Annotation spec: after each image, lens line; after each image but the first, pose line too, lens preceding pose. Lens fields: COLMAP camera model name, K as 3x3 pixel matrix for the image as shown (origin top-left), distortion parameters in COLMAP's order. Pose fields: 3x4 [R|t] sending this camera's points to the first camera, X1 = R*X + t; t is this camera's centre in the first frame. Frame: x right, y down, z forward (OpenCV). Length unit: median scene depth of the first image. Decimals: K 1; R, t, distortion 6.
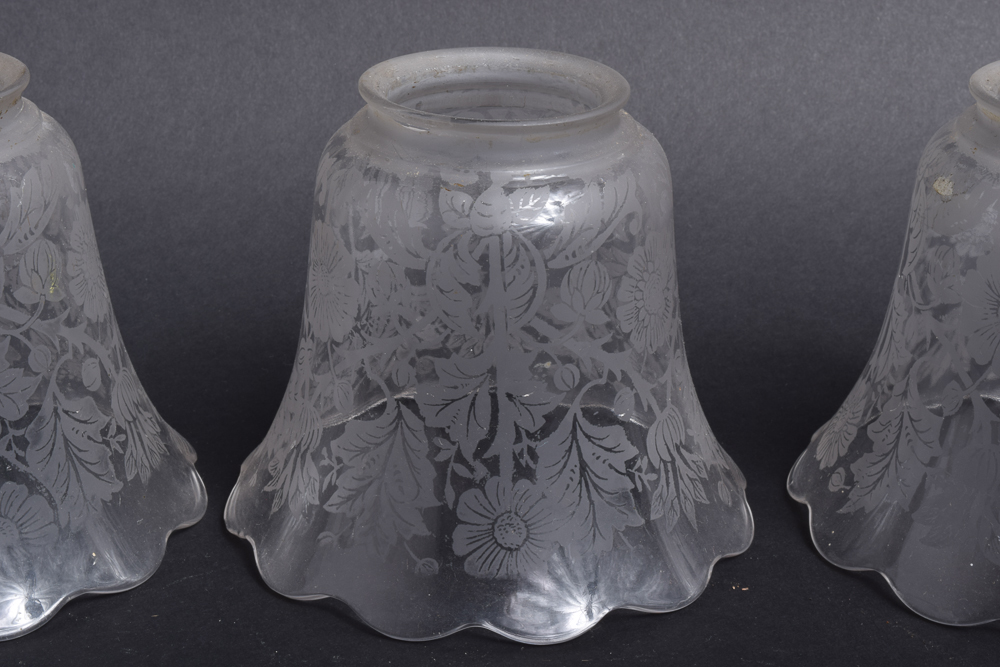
lens RADIAL K [[1910.0, 0, 502.9], [0, 1910.0, 318.7], [0, 0, 1]] dist [0.065079, 0.000000]
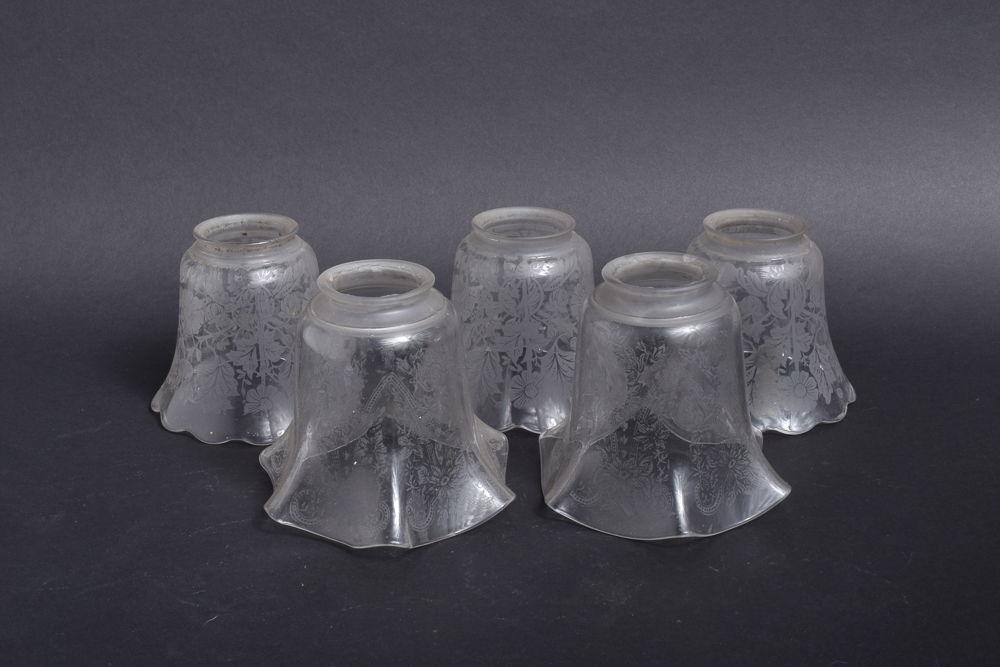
lens RADIAL K [[1472.3, 0, 524.5], [0, 1472.3, 346.5], [0, 0, 1]] dist [-0.064839, 0.000000]
pose [[0.999967, -0.008069, -0.000728, -0.002989], [0.008059, 0.999885, -0.012810, 0.070685], [0.000832, 0.012803, 0.999918, -0.978057]]
